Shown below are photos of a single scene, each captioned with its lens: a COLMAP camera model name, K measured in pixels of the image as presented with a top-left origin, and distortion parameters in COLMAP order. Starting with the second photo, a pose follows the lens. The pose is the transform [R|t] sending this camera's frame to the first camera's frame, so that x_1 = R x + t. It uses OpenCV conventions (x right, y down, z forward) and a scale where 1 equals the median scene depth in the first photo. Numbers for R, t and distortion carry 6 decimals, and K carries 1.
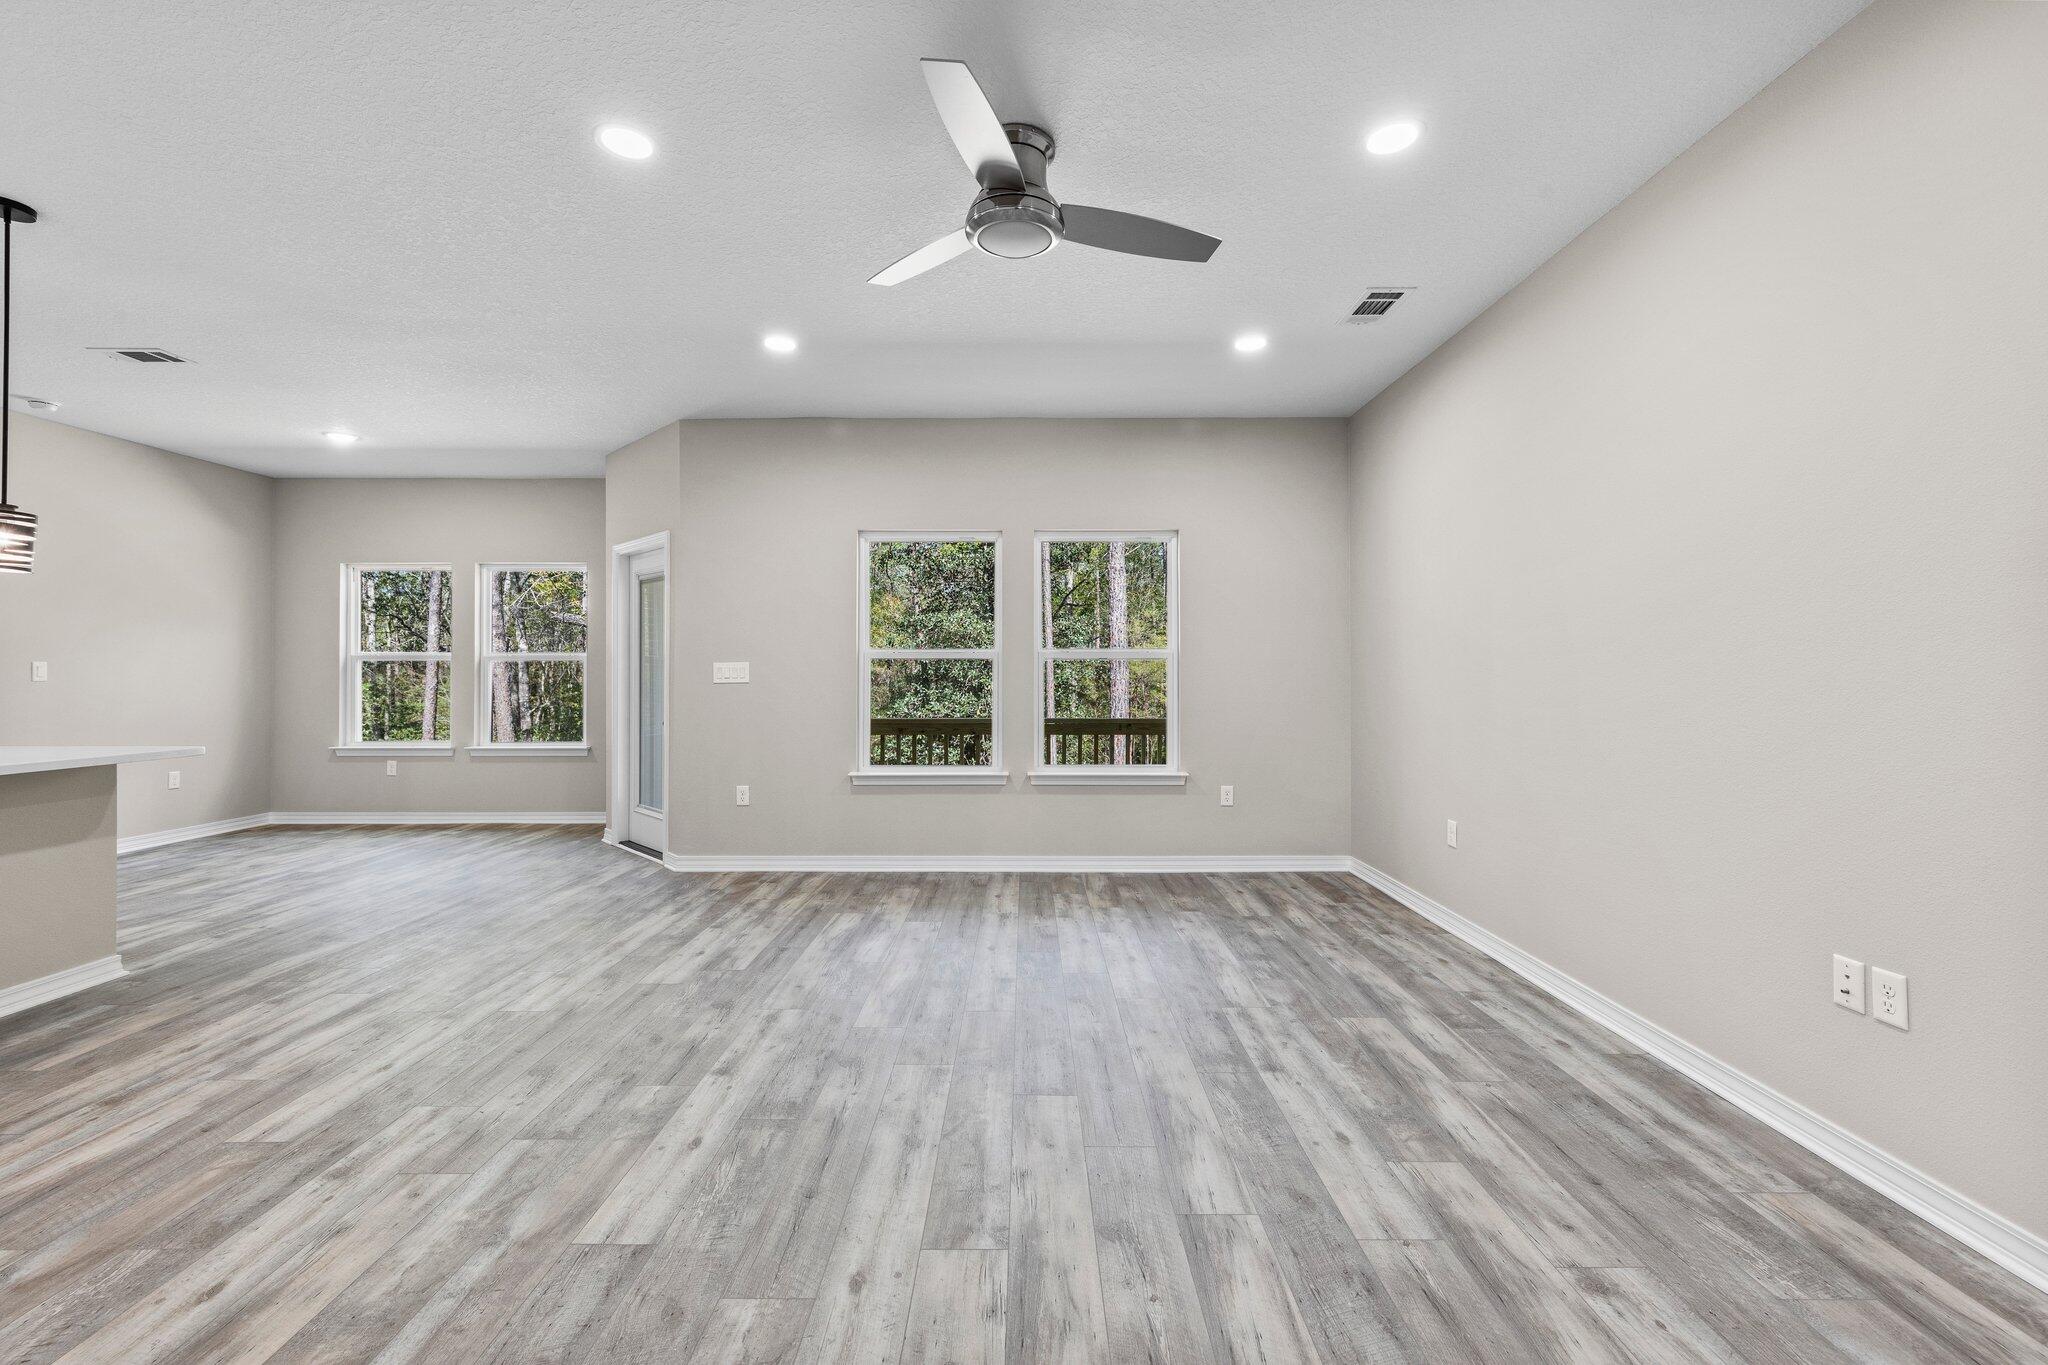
lens RADIAL K [[845.4, 0, 1017.6], [0, 845.4, 670.3], [0, 0, 1]] dist [0.002390, -0.000317]
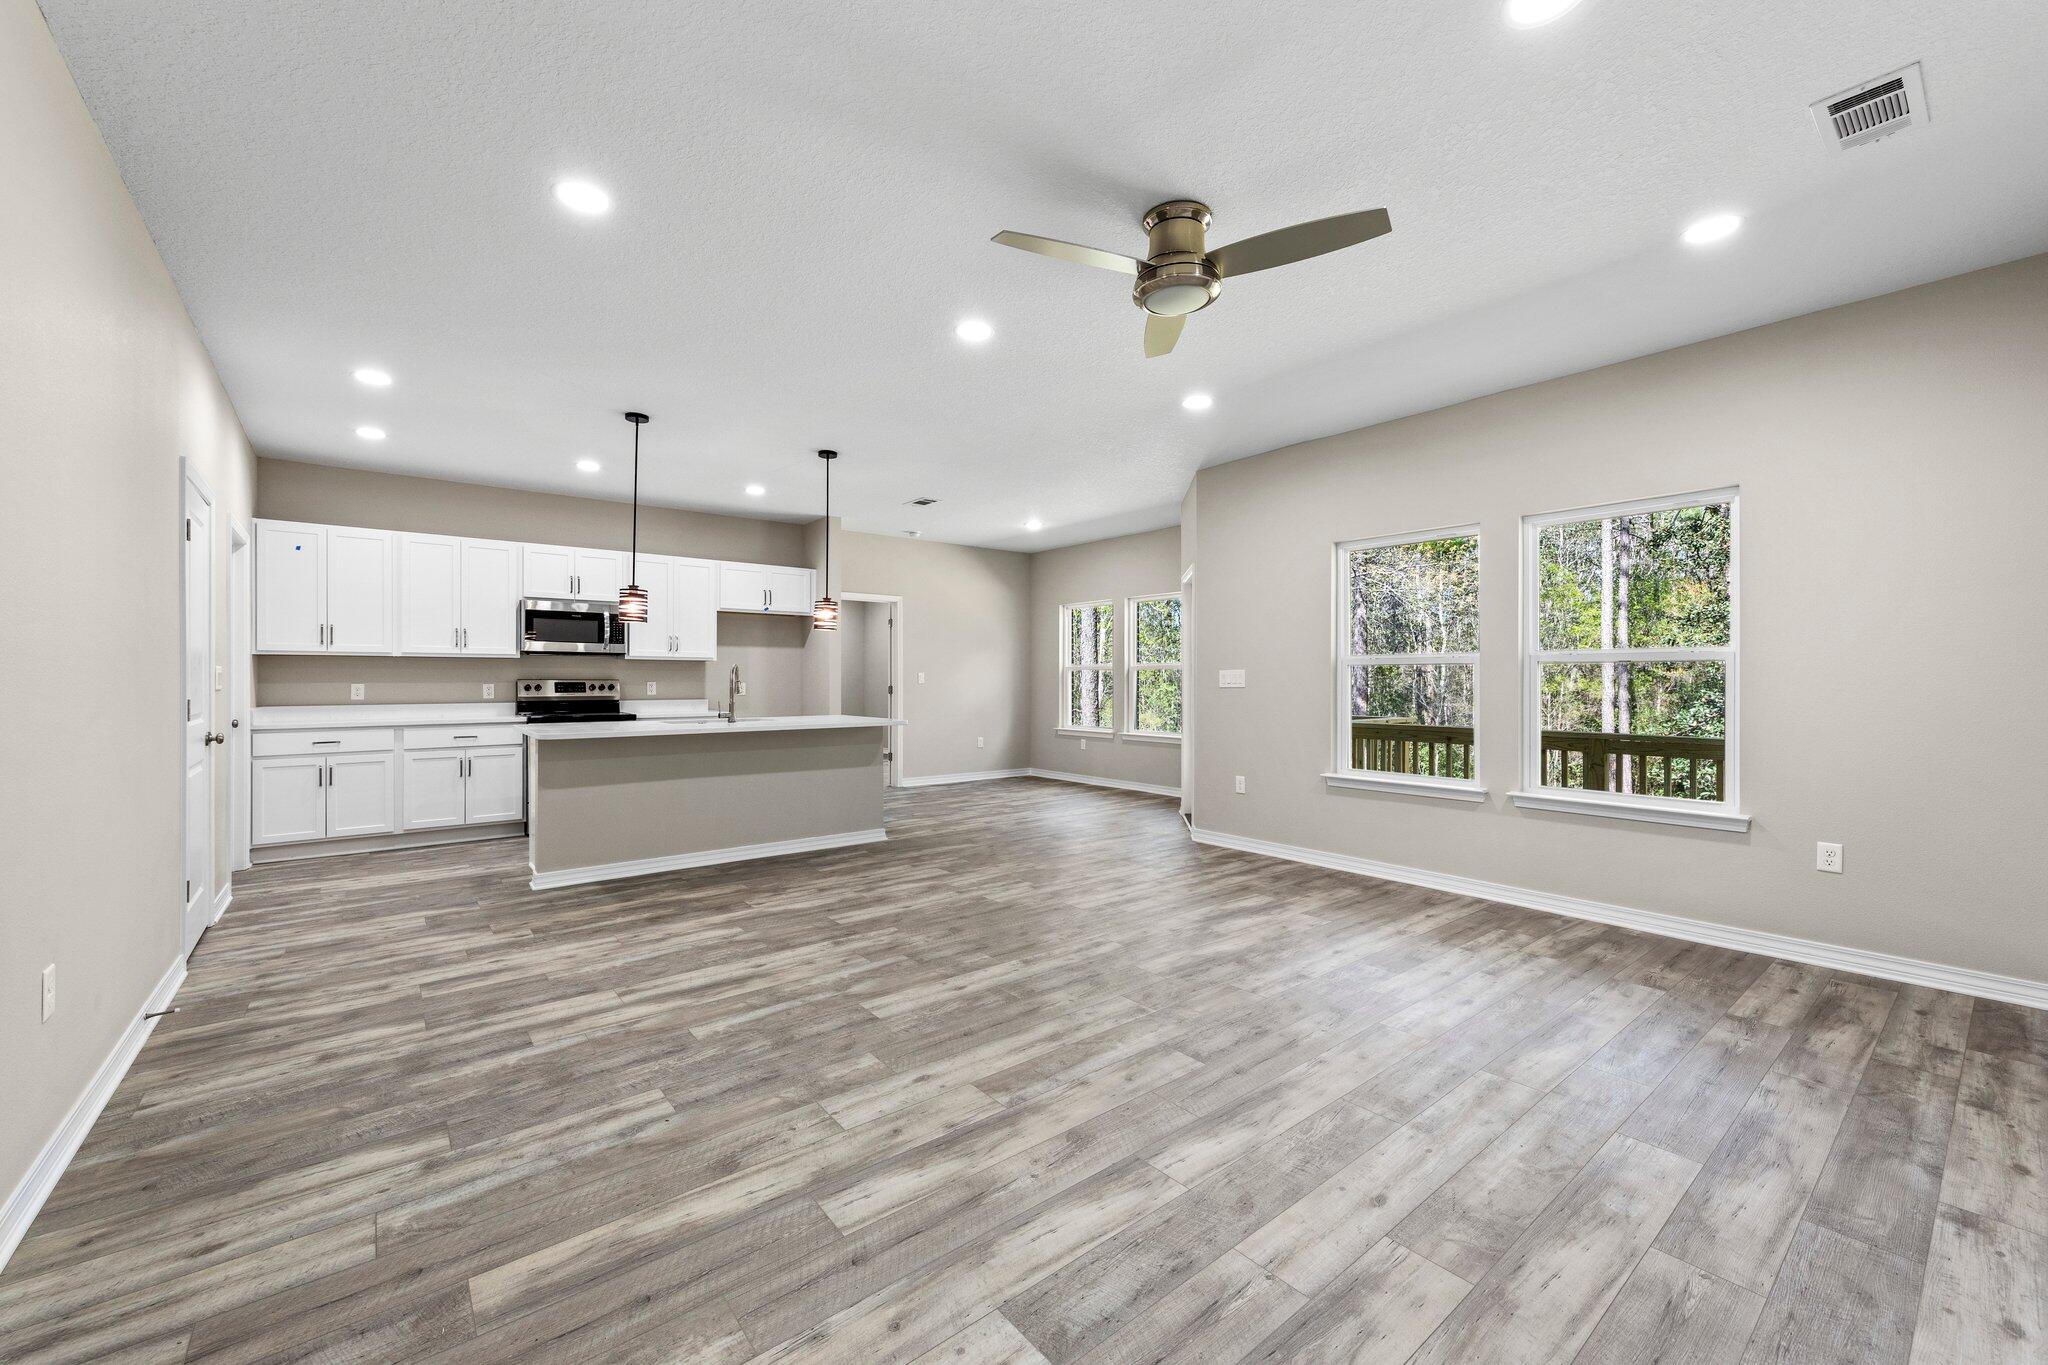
lens RADIAL K [[807.6, 0, 1026.6], [0, 807.6, 679.9], [0, 0, 1]] dist [0.004999, -0.001005]
pose [[0.630566, 0.001356, -0.776135, 0.538762], [0.004070, 0.999979, 0.005054, -0.003913], [0.776125, -0.006346, 0.630547, 0.113237]]
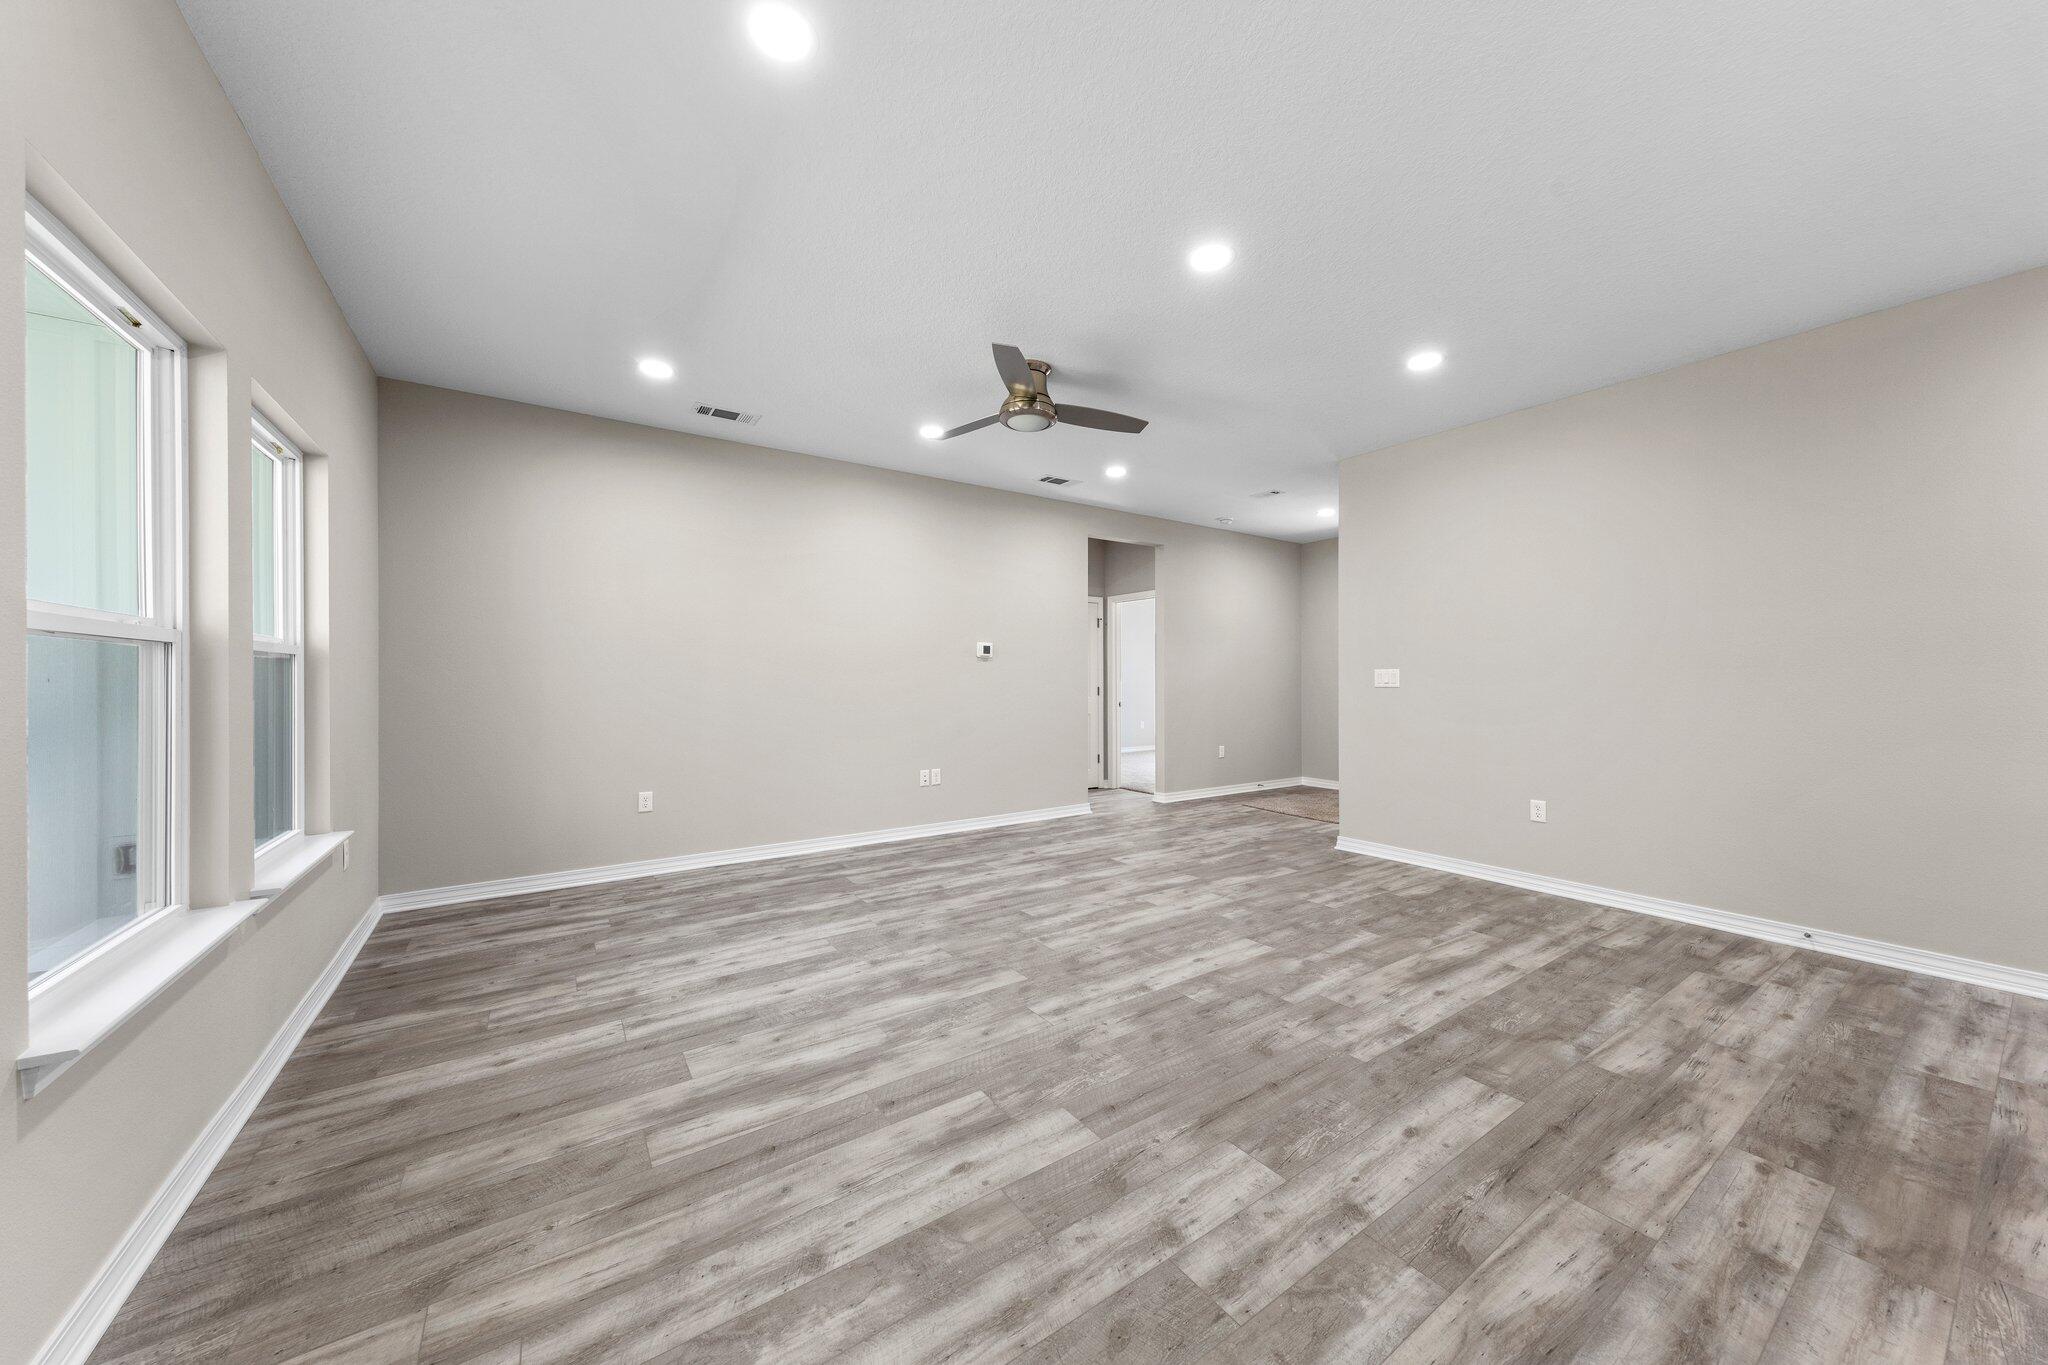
lens RADIAL K [[681.8, 0, 1035.9], [0, 681.8, 682.7], [0, 0, 1]] dist [0.000031, 0.000004]
pose [[-0.574508, -0.000935, 0.818498, -0.846537], [-0.003000, 0.999995, -0.000964, 0.006575], [-0.818493, -0.003009, -0.574508, 1.327537]]
